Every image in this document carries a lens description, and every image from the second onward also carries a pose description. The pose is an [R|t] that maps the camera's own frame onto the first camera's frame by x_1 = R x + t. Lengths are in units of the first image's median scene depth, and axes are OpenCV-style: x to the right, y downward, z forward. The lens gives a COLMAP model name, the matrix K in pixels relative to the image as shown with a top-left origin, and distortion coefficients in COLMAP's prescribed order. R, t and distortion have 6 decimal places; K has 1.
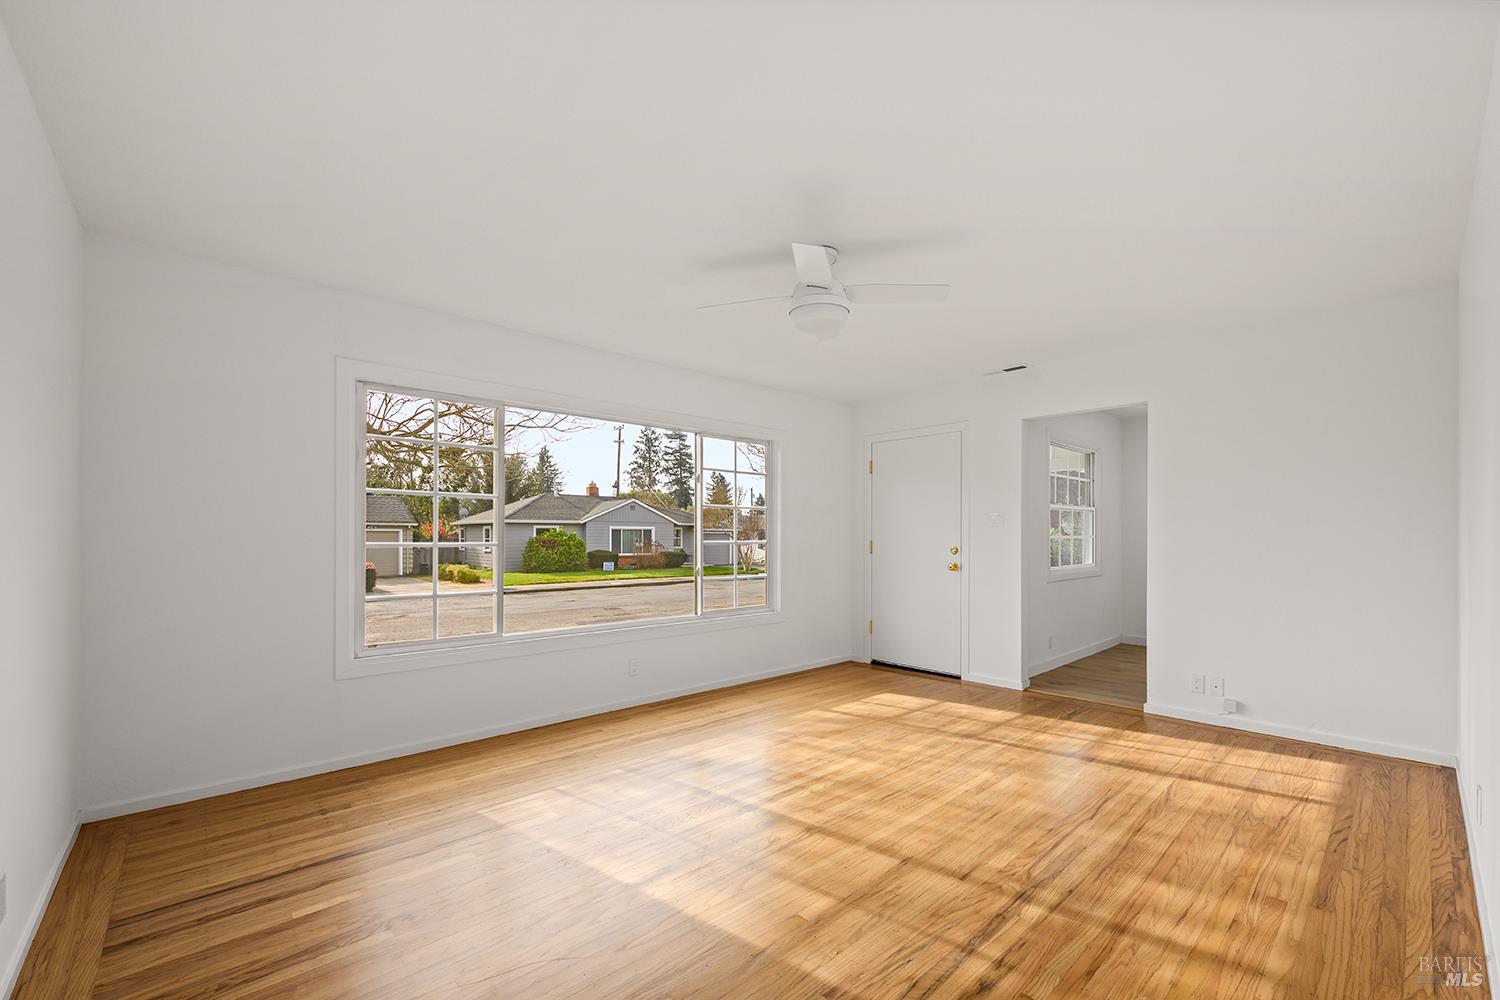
lens RADIAL K [[594.3, 0, 751.7], [0, 594.3, 526.1], [0, 0, 1]] dist [-0.002461, -0.000130]
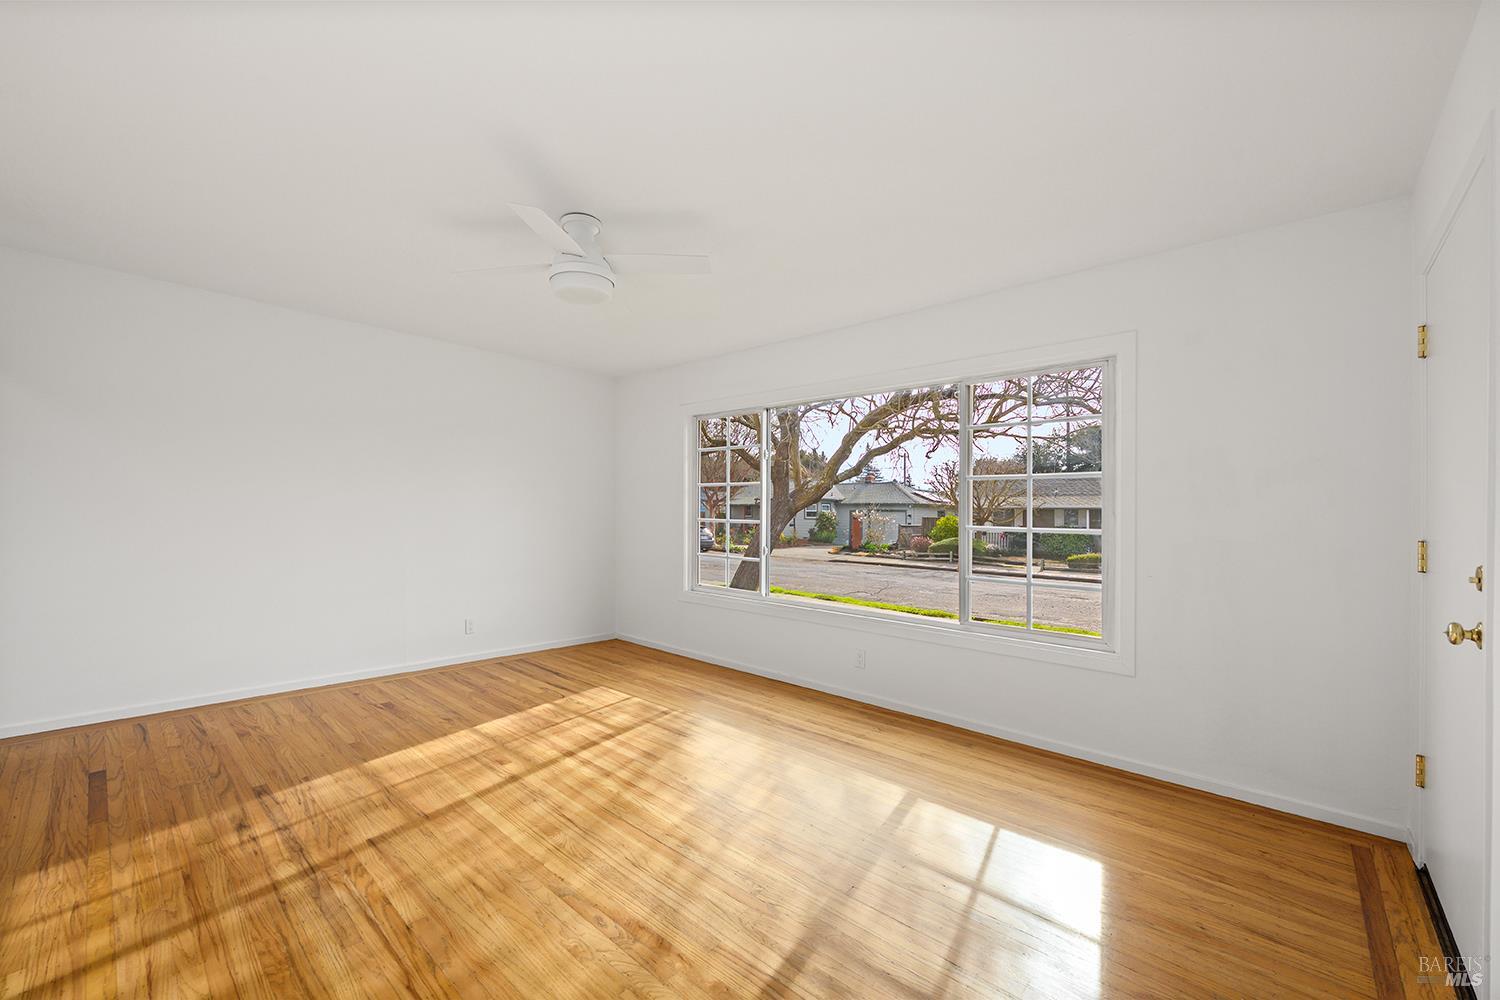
lens RADIAL K [[619.2, 0, 756.5], [0, 619.2, 469.6], [0, 0, 1]] dist [-0.004560, -0.000166]
pose [[0.088016, -0.071136, -0.993576, 1.085377], [0.004622, 0.997465, -0.071005, 0.034140], [0.996108, 0.001657, 0.088122, 1.134594]]
